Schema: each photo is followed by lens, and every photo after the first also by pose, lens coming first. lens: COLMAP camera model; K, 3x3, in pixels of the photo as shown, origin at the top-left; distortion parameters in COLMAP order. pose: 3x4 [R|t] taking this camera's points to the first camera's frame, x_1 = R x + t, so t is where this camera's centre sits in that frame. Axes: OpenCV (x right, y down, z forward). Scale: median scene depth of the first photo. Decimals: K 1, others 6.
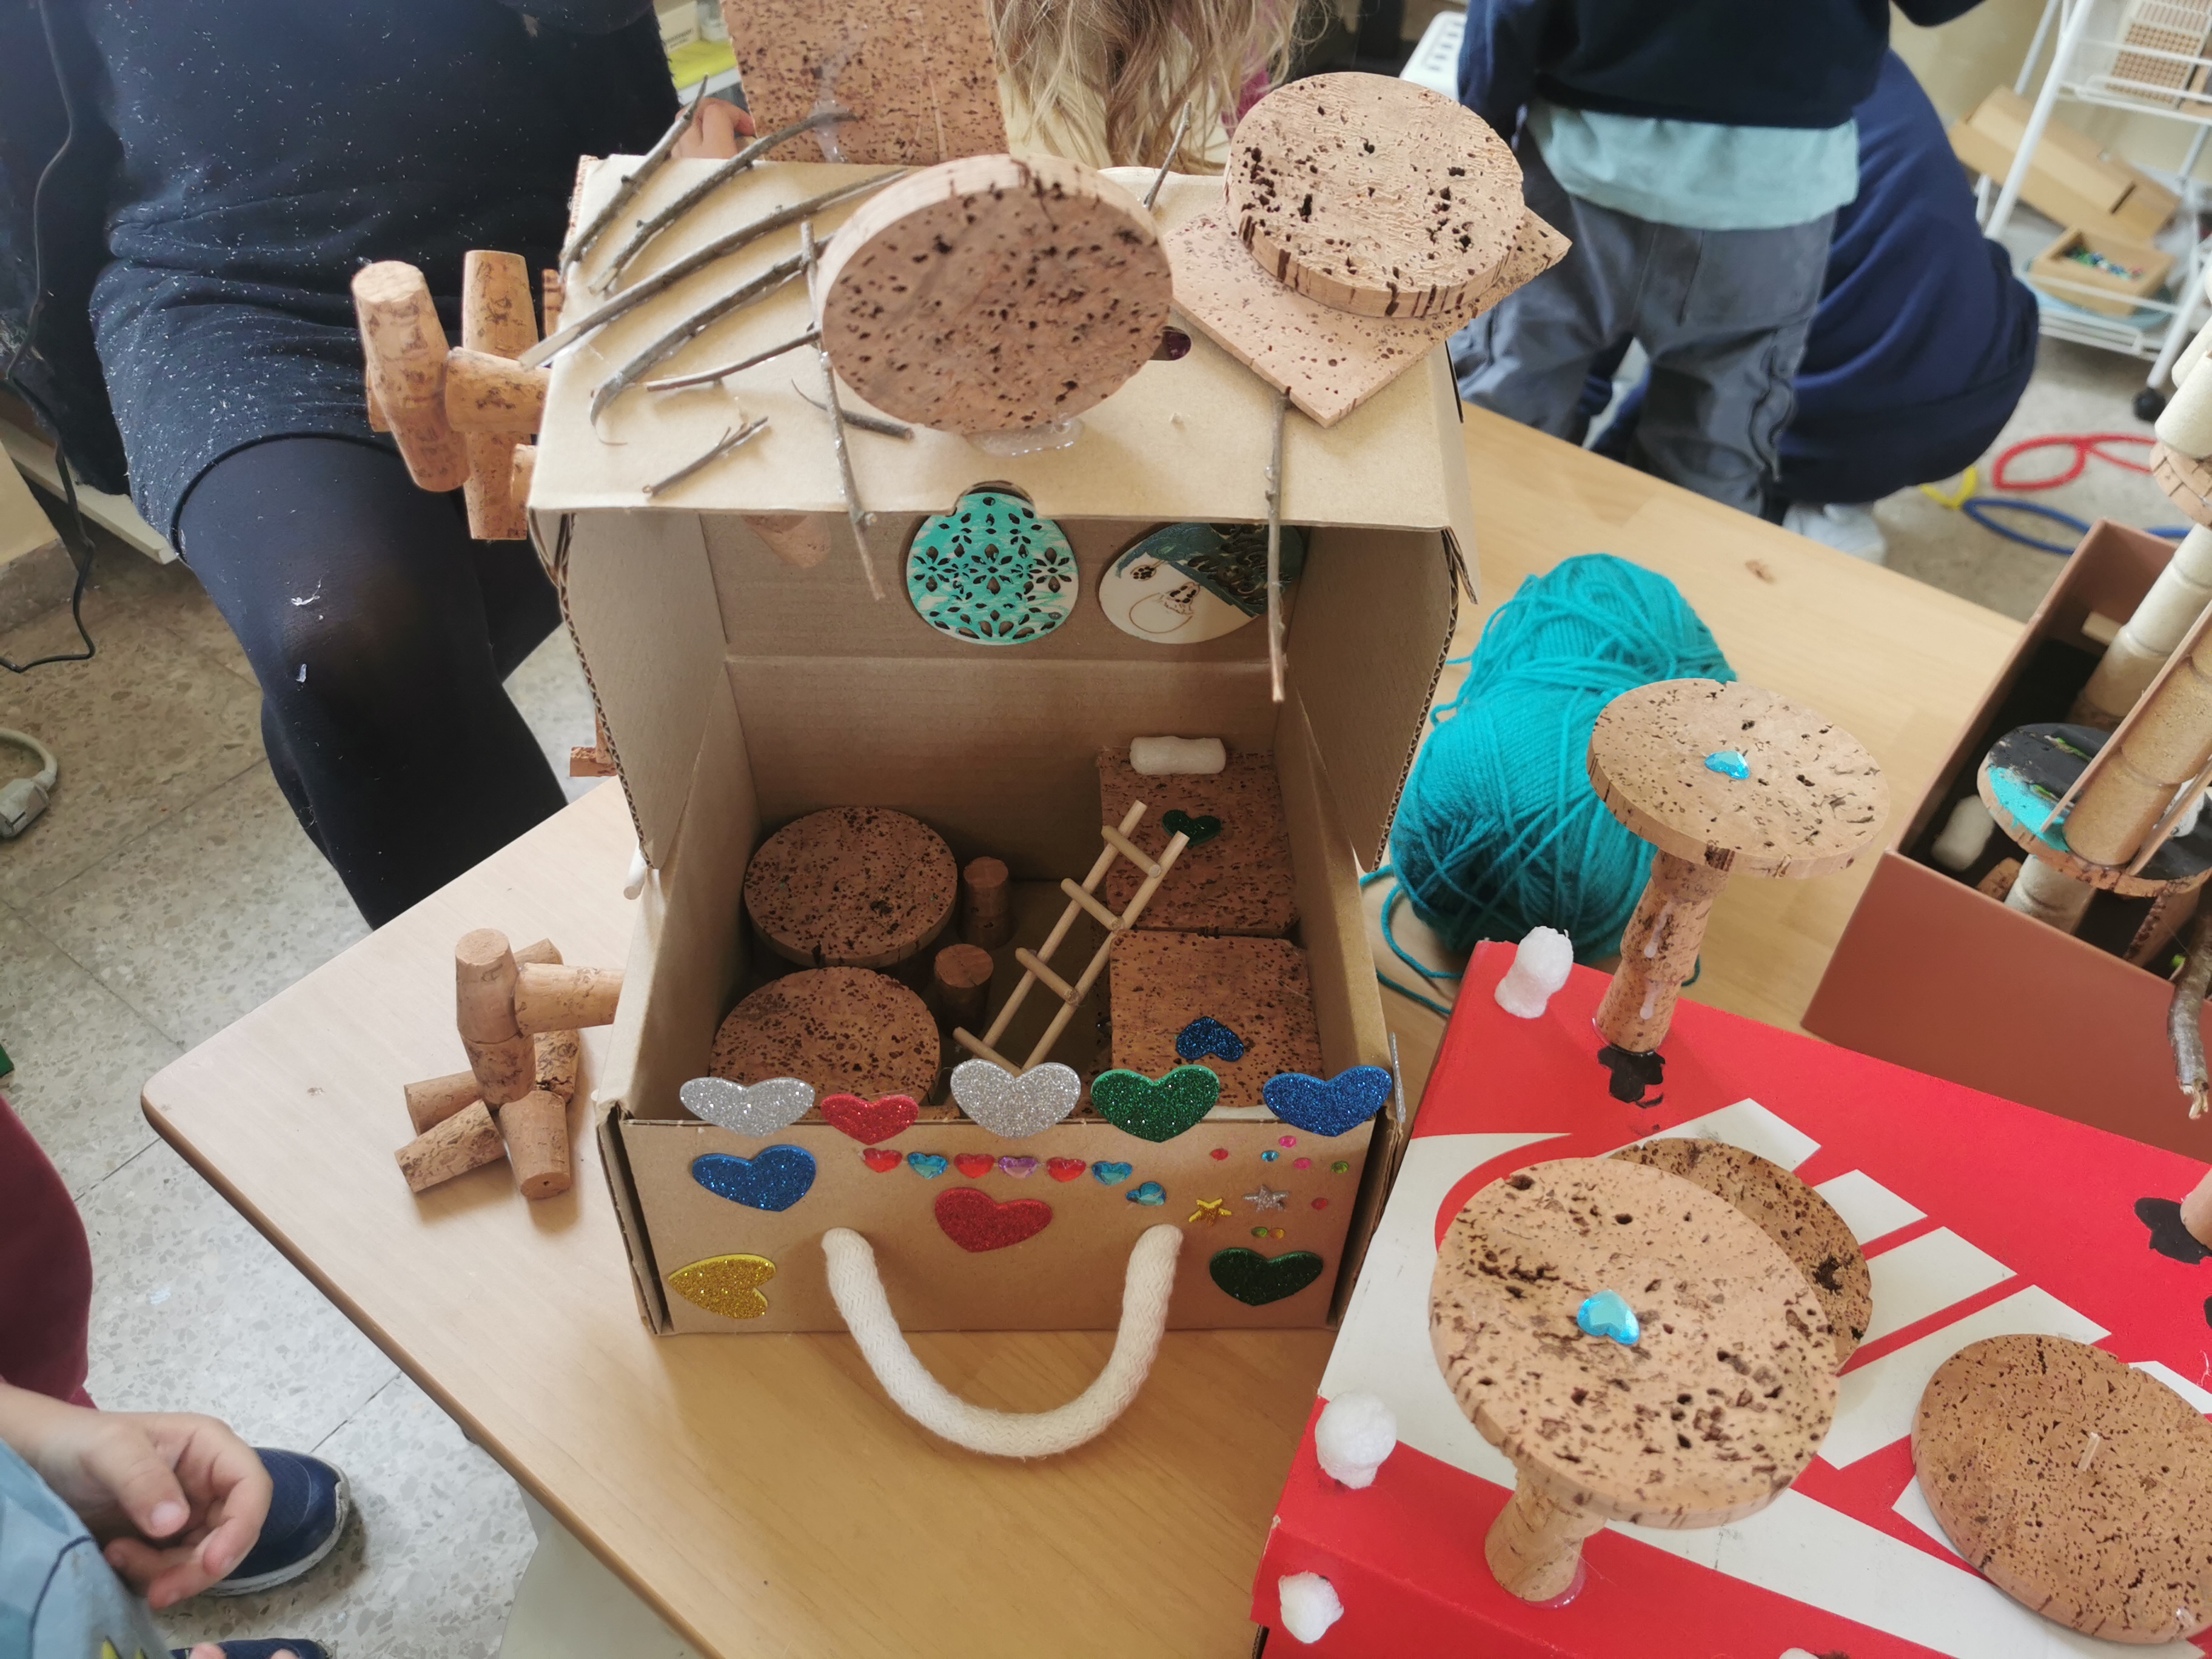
lens RADIAL K [[1731.8, 0, 1096.6], [0, 1731.8, 824.0], [0, 0, 1]] dist [0.015140, -0.038922]
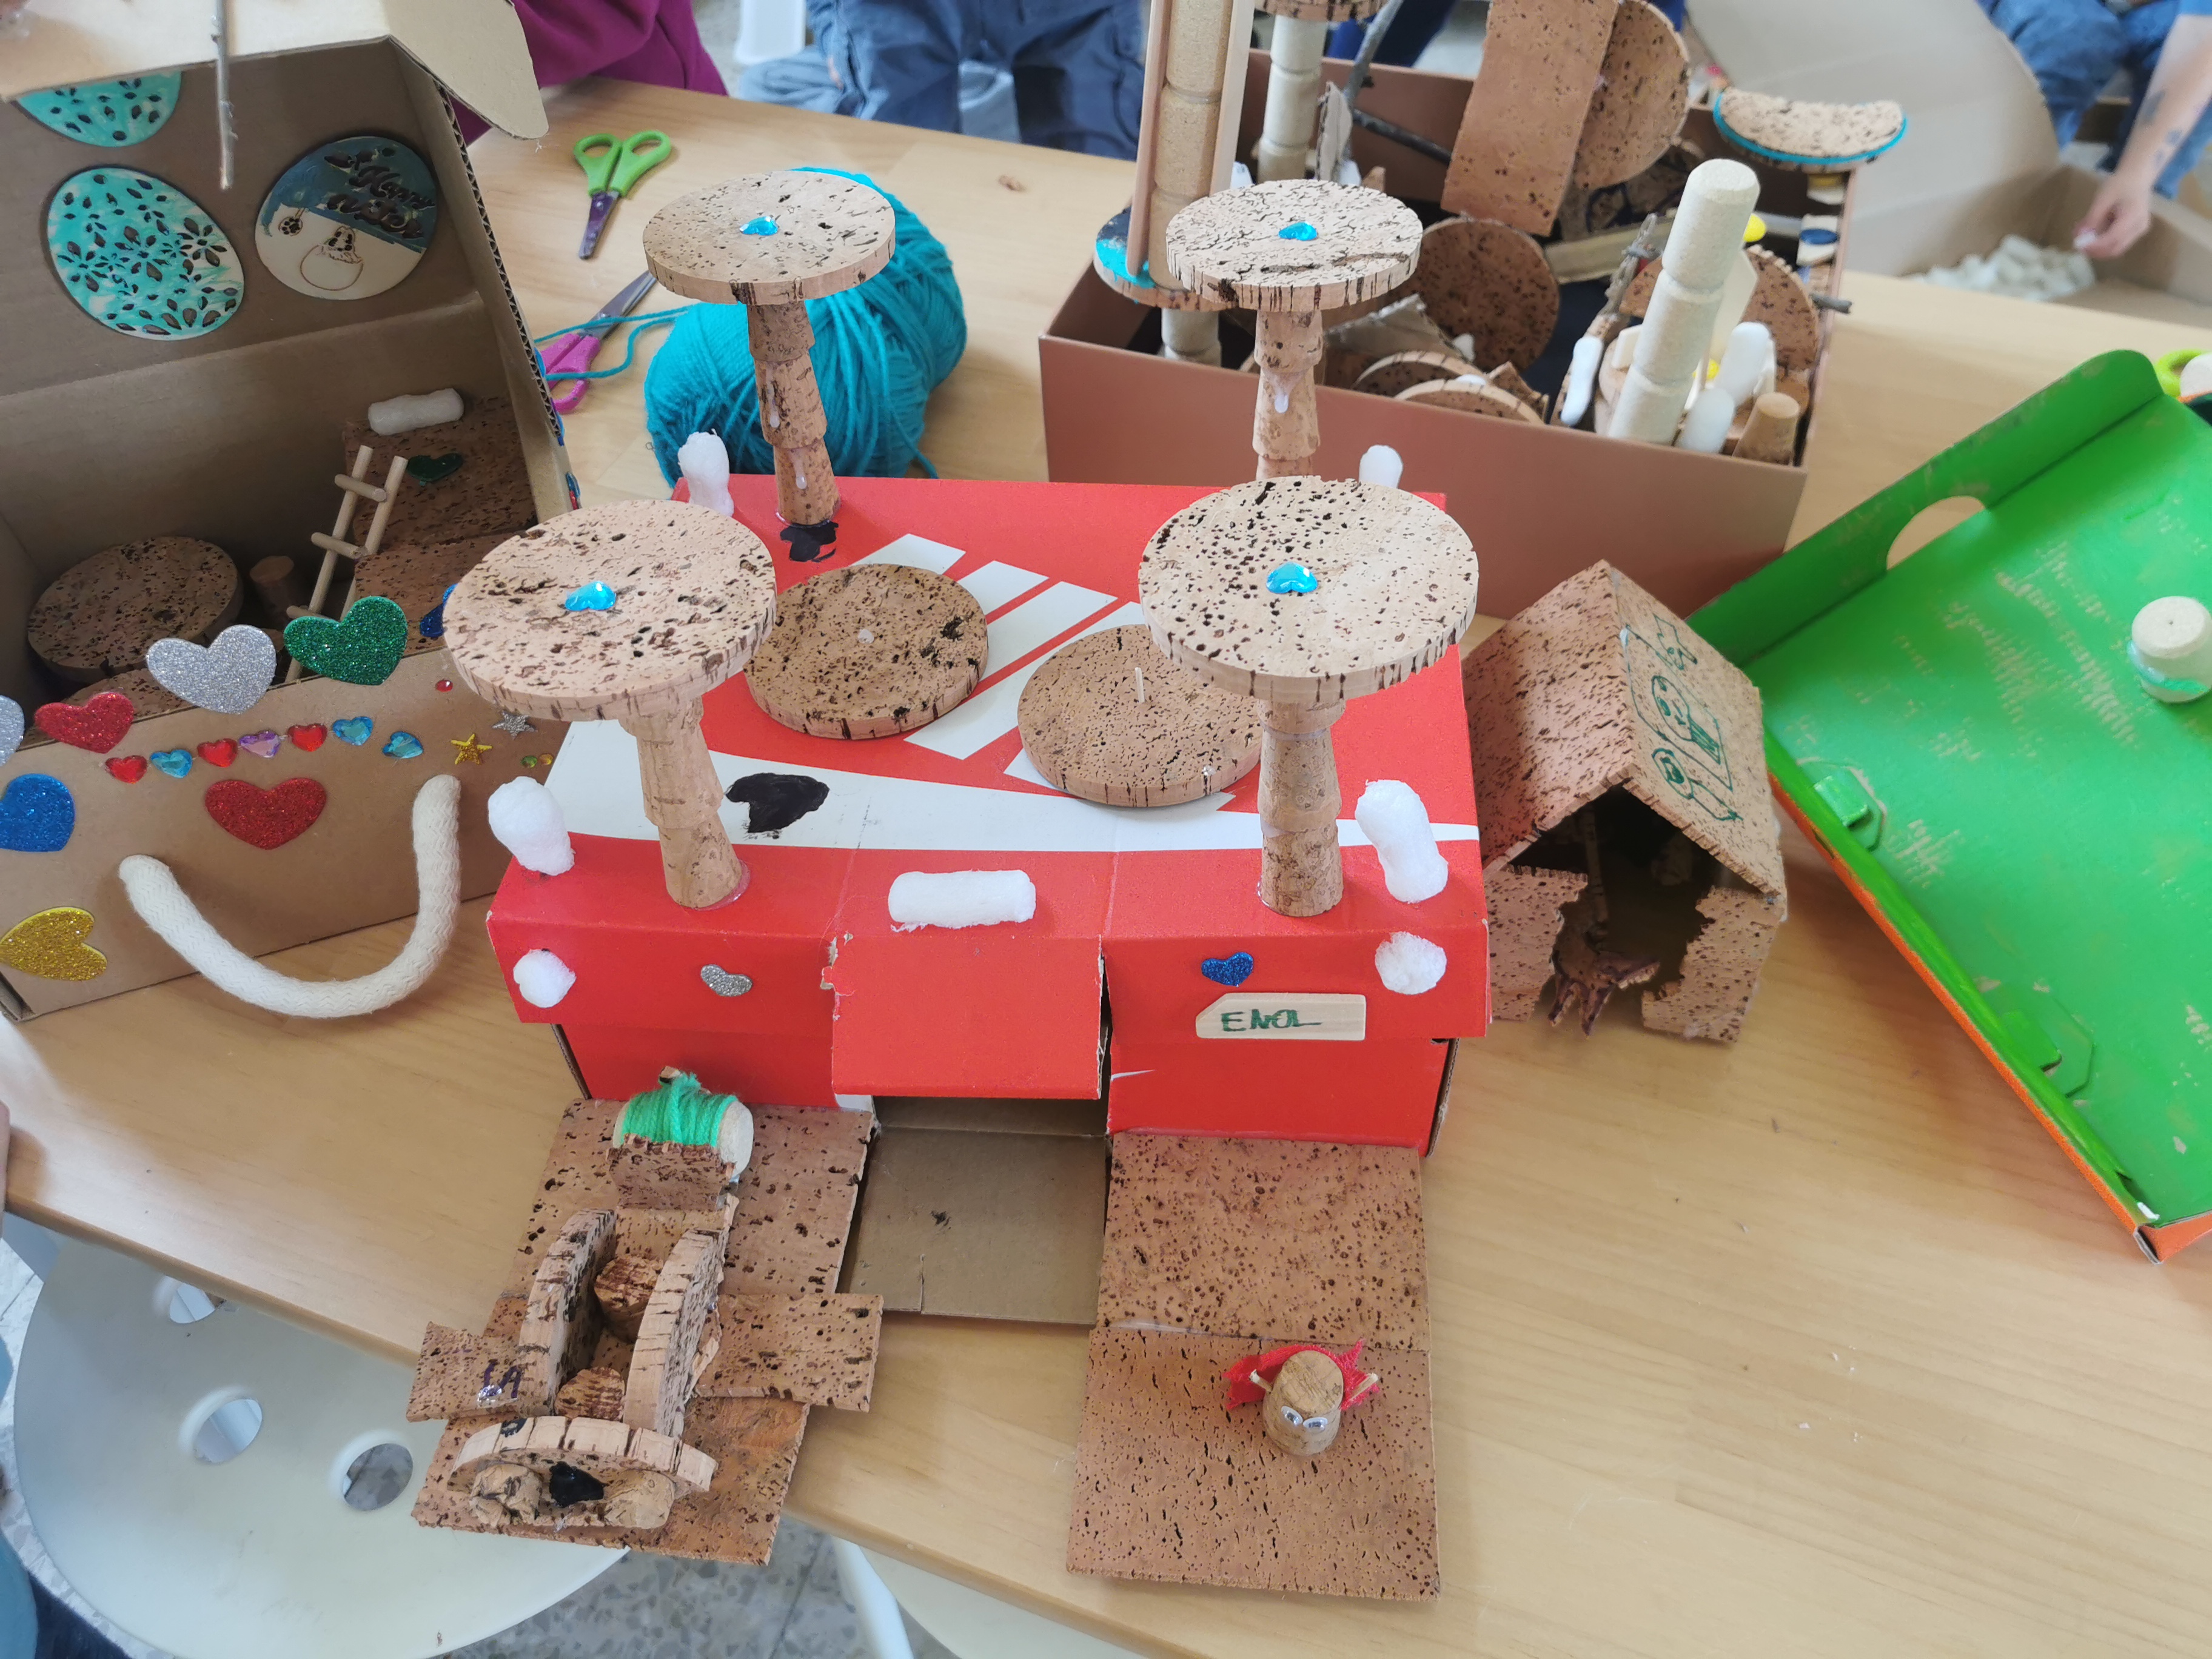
lens RADIAL K [[1731.8, 0, 1113.1], [0, 1731.8, 827.9], [0, 0, 1]] dist [0.015140, -0.038922]
pose [[0.947193, -0.271667, 0.170360, 0.253270], [0.258757, 0.961327, 0.094318, 0.272365], [-0.189395, -0.045255, 0.980858, -0.178209]]
